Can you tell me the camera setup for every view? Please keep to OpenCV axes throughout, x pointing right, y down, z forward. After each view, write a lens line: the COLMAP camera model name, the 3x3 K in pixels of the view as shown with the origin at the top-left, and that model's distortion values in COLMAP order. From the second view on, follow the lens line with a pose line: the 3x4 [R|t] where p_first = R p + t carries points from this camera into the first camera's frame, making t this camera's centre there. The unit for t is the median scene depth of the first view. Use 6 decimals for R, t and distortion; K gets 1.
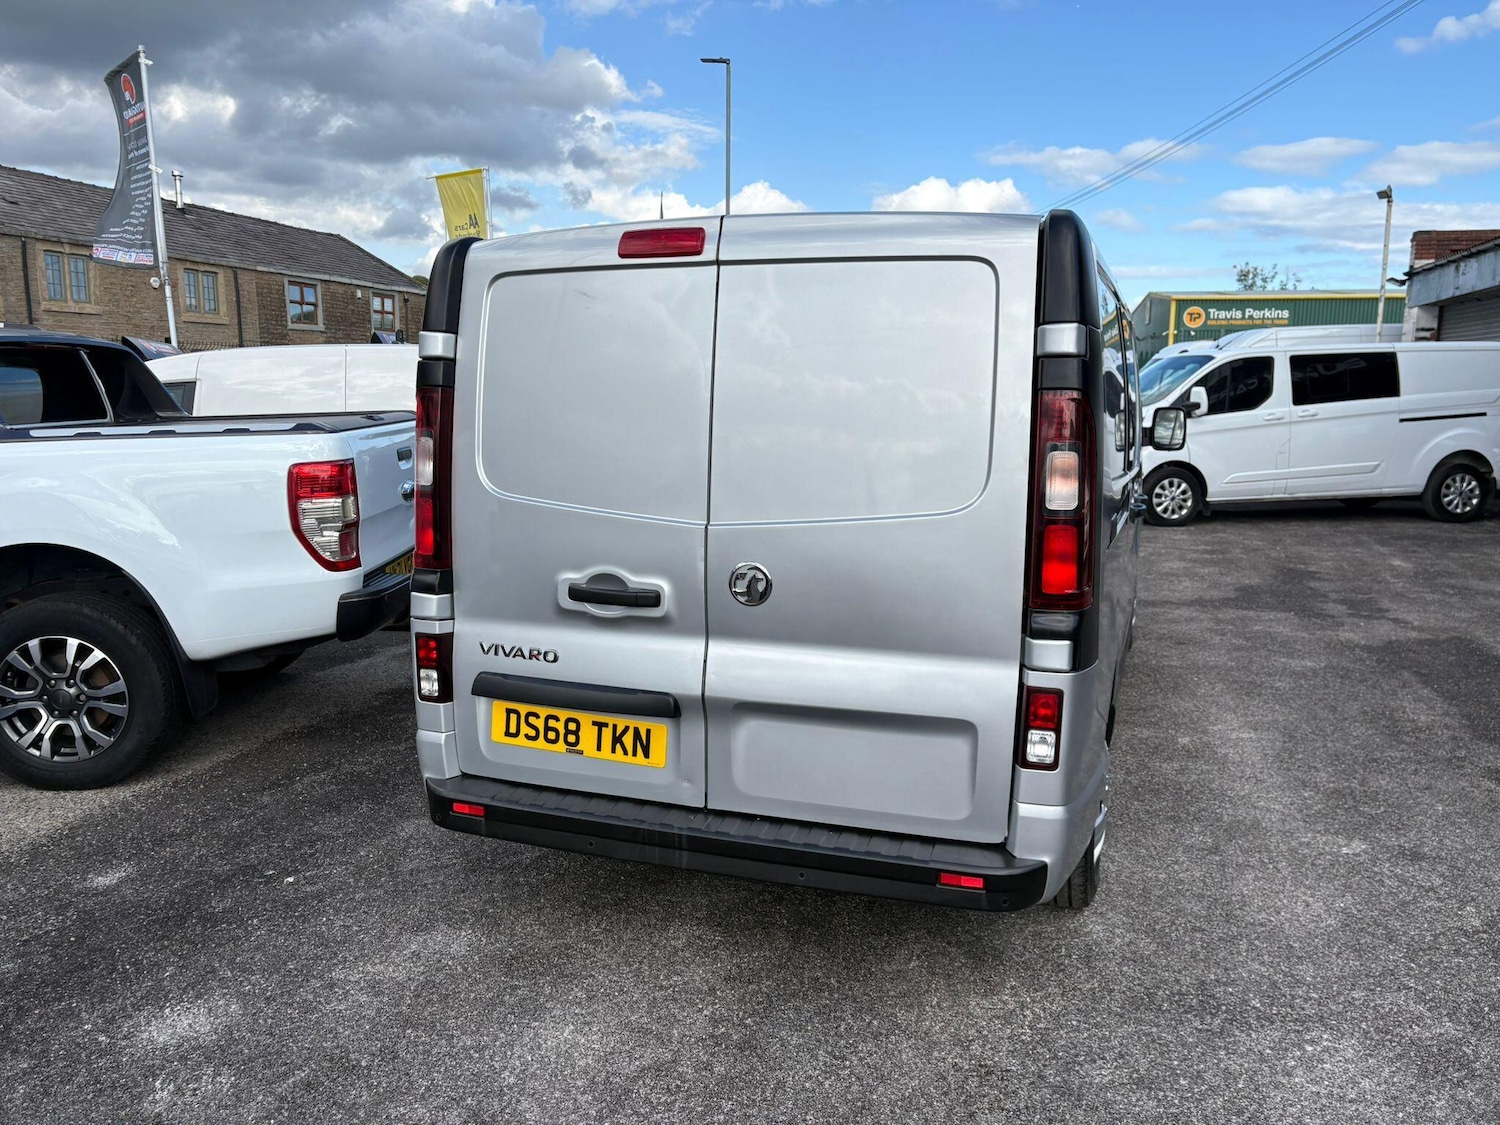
lens RADIAL K [[1136.5, 0, 759.2], [0, 1136.5, 558.7], [0, 0, 1]] dist [0.050590, -0.051409]
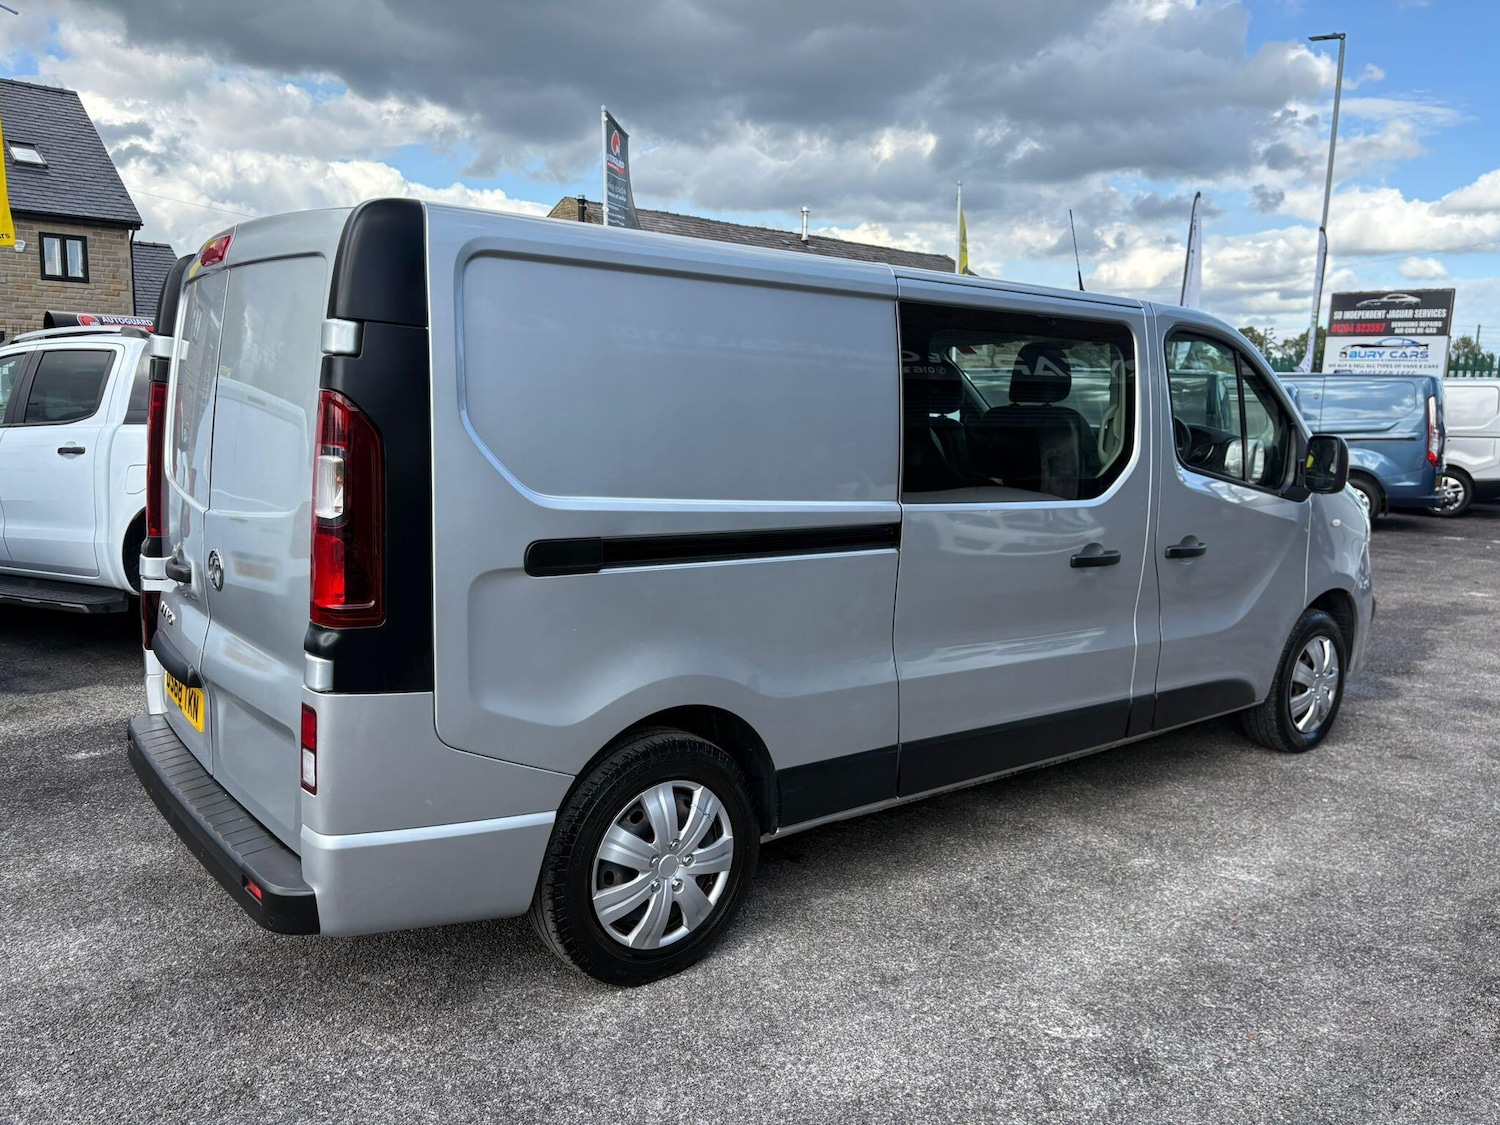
lens RADIAL K [[1136.5, 0, 745.7], [0, 1136.5, 560.6], [0, 0, 1]] dist [0.050590, -0.051409]
pose [[0.845865, 0.095408, -0.524796, 0.862297], [-0.101434, 0.994691, 0.017345, -0.048466], [0.523664, 0.038560, 0.851052, 0.317378]]
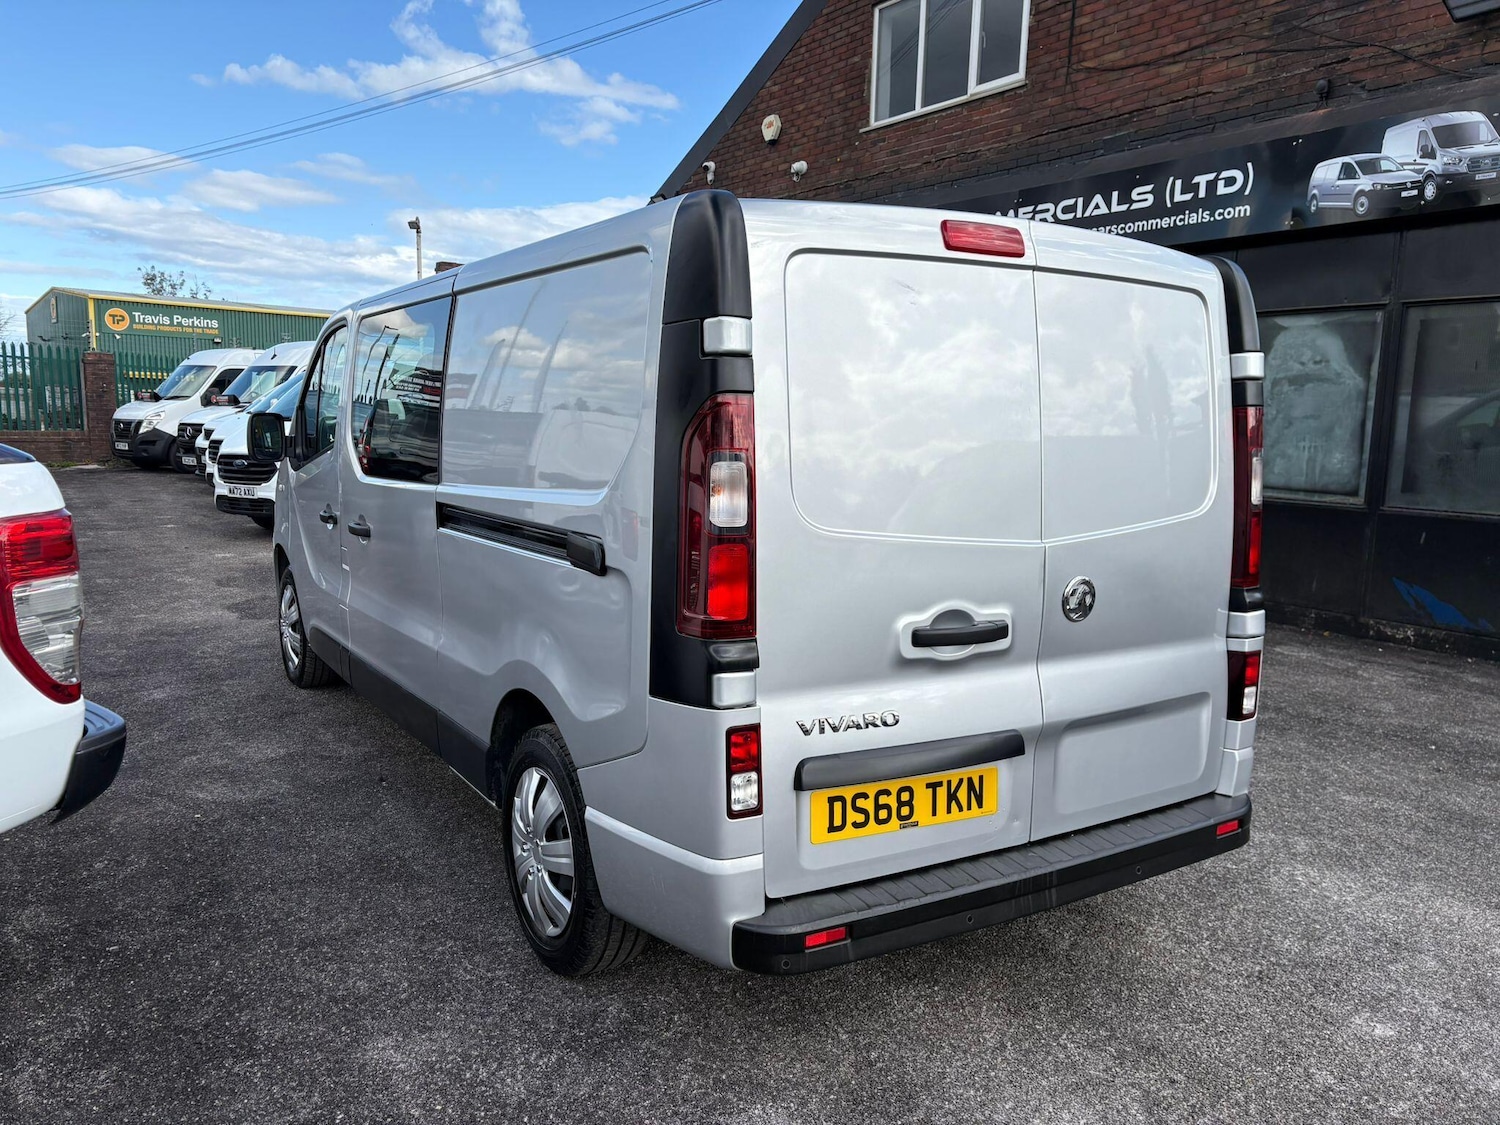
lens RADIAL K [[1136.5, 0, 739.0], [0, 1136.5, 568.5], [0, 0, 1]] dist [0.050590, -0.051409]
pose [[0.628110, -0.097774, 0.771958, -0.855311], [0.097787, 0.994128, 0.046348, -0.070489], [-0.771956, 0.046376, 0.633982, 0.535532]]
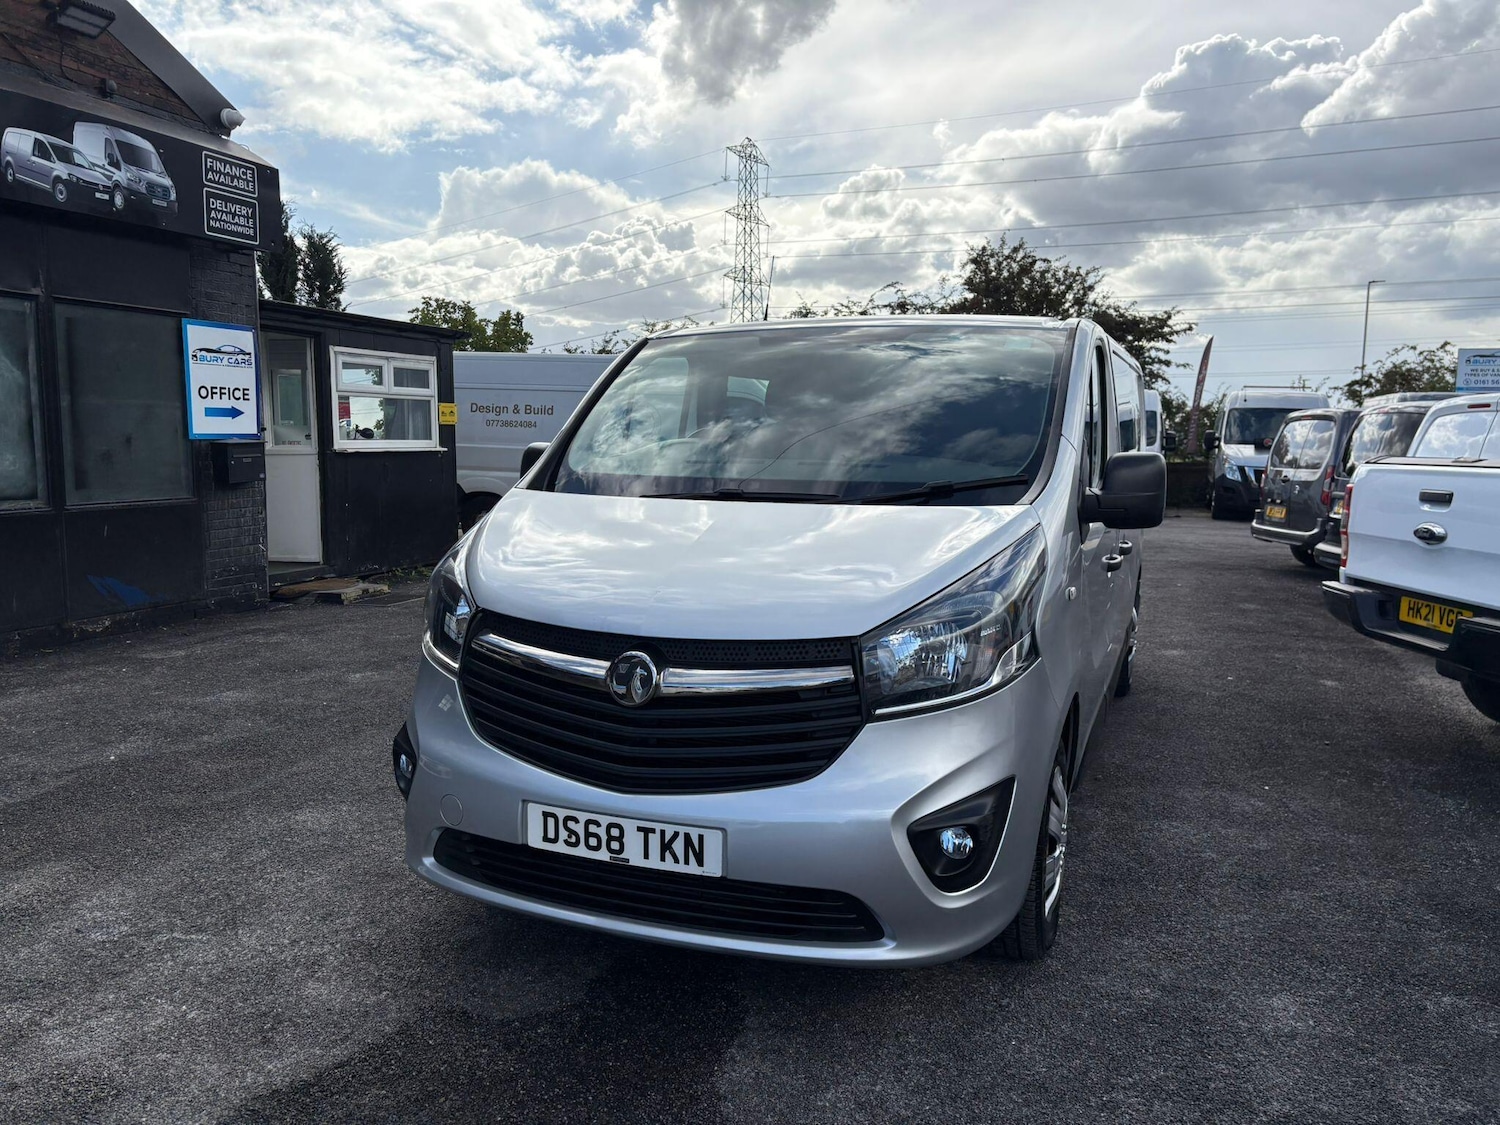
lens RADIAL K [[1136.5, 0, 762.5], [0, 1136.5, 570.3], [0, 0, 1]] dist [0.050590, -0.051409]
pose [[-0.999499, -0.017678, 0.026244, 0.401917], [-0.009943, 0.962836, 0.269905, -0.485723], [-0.030040, 0.269509, -0.962529, 3.320010]]
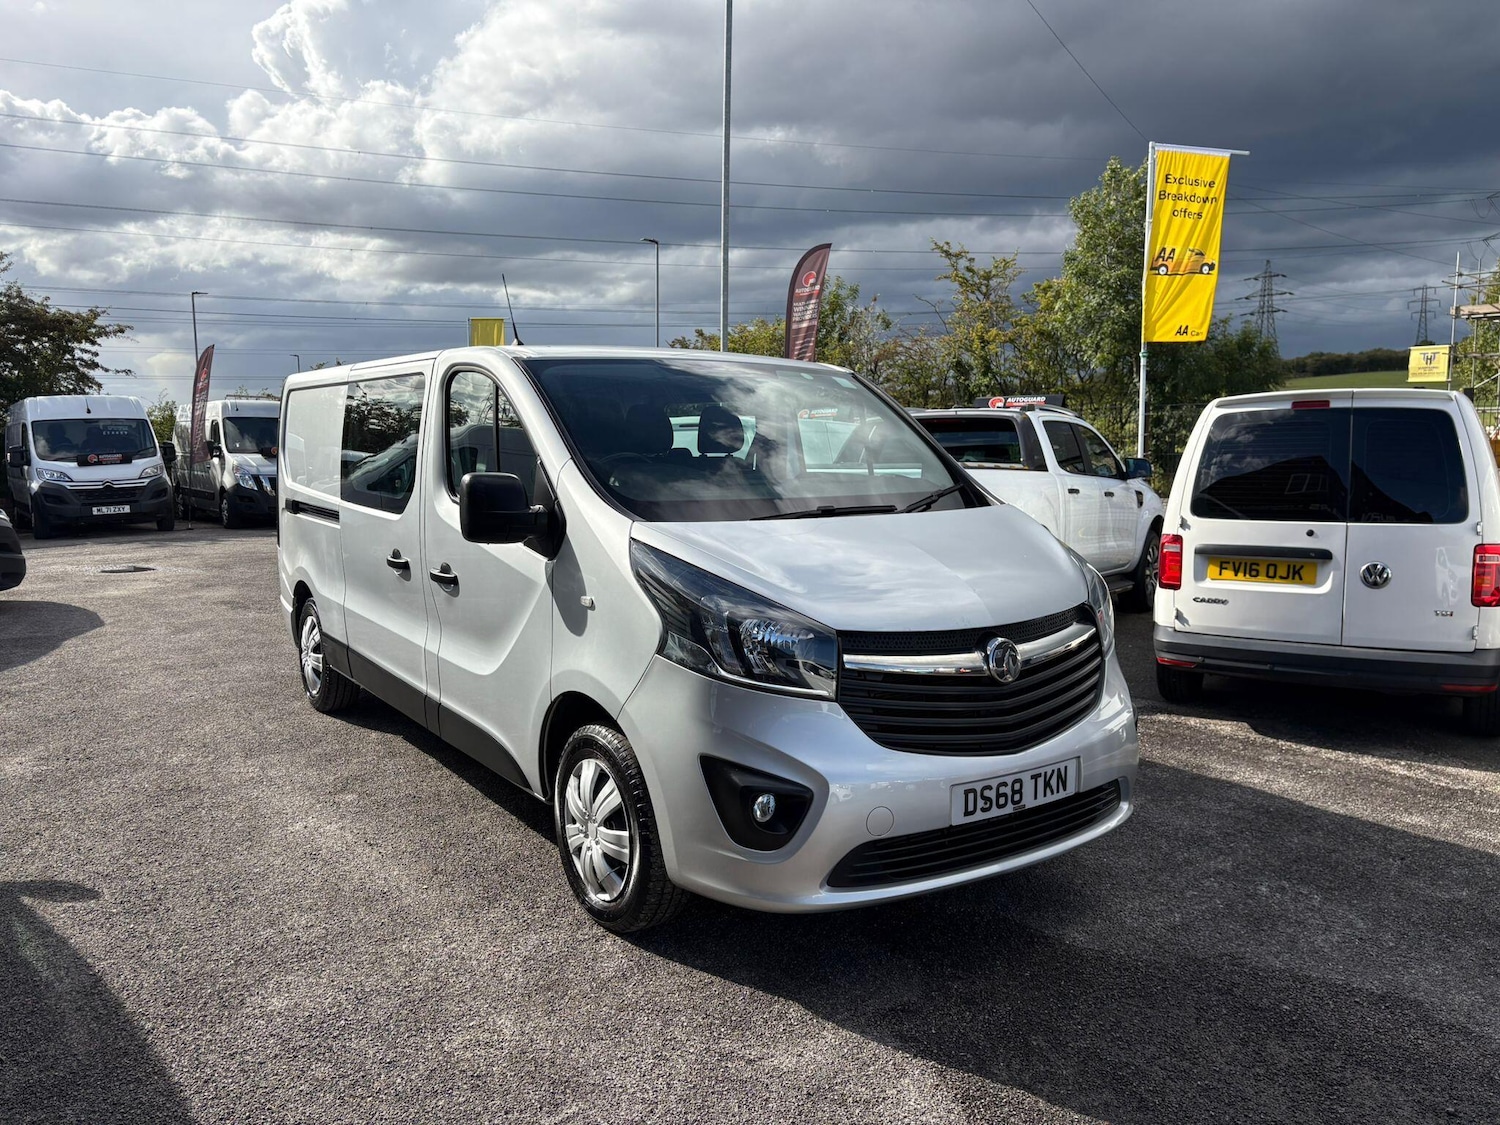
lens RADIAL K [[1136.5, 0, 747.6], [0, 1136.5, 567.0], [0, 0, 1]] dist [0.050590, -0.051409]
pose [[-0.586226, 0.087771, -0.805379, 1.531317], [-0.121074, 0.973458, 0.194217, -0.432082], [0.801049, 0.211366, -0.560040, 2.886460]]
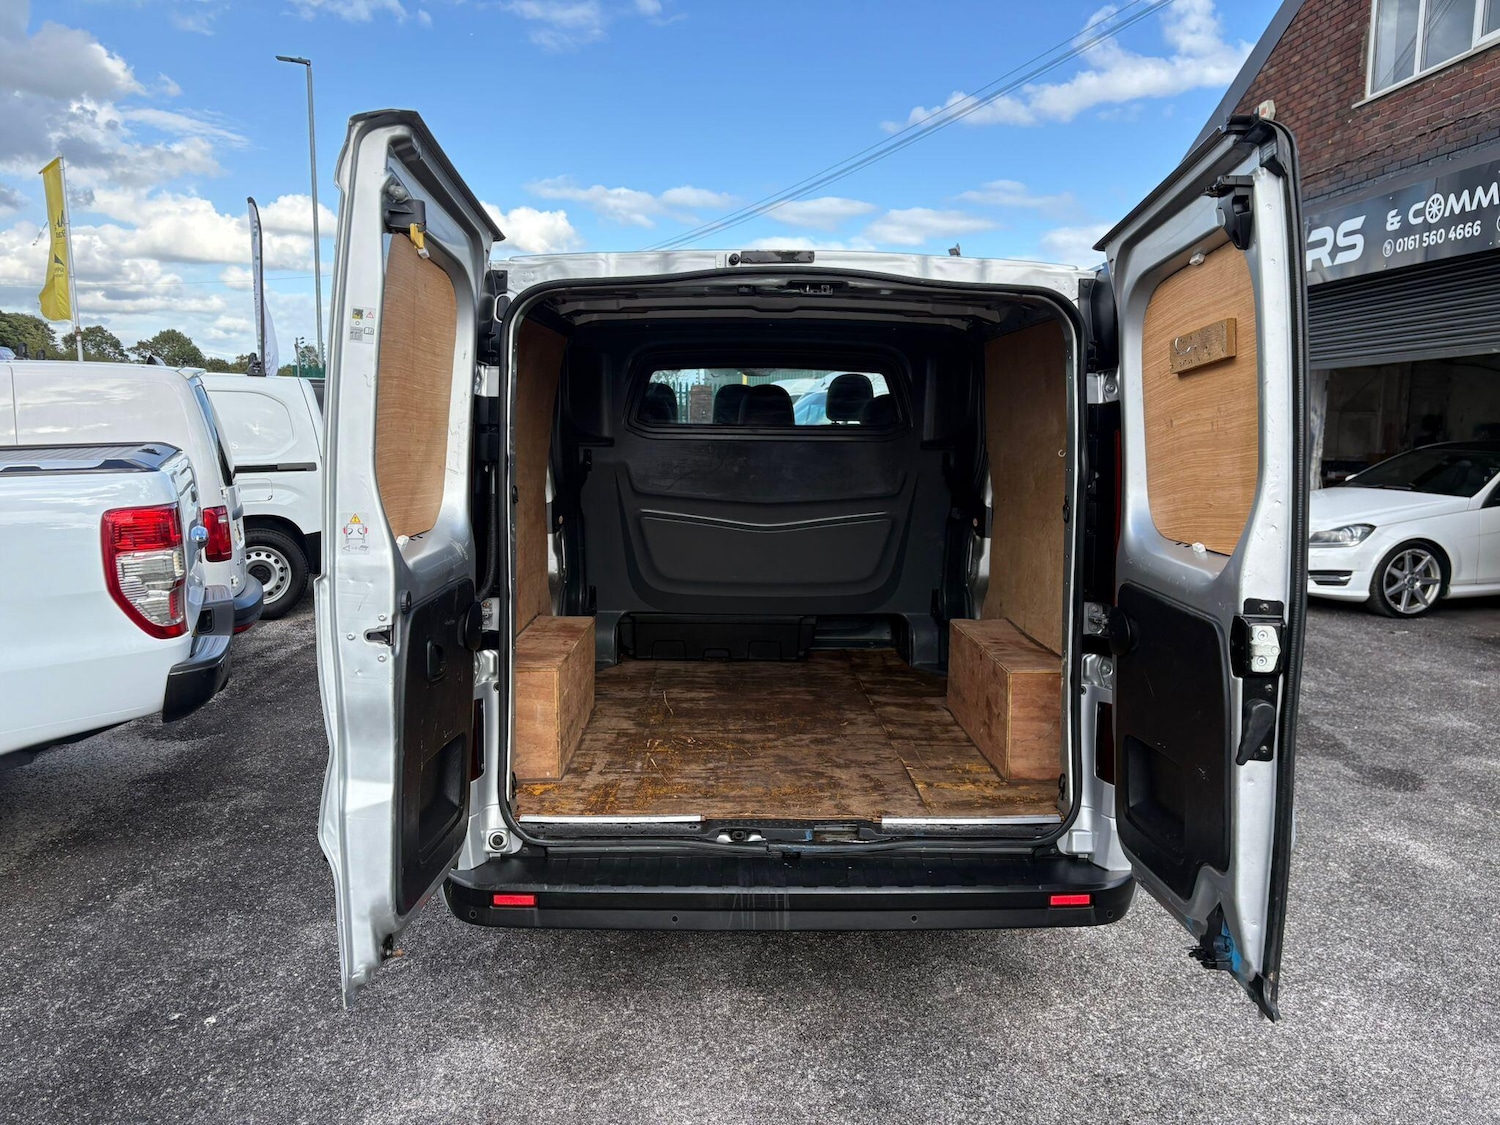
lens RADIAL K [[1136.5, 0, 747.1], [0, 1136.5, 554.7], [0, 0, 1]] dist [0.050590, -0.051409]
pose [[0.934336, -0.036254, 0.354544, -0.384521], [0.045910, 0.998768, -0.018859, -0.020832], [-0.353423, 0.033898, 0.934849, 0.103490]]
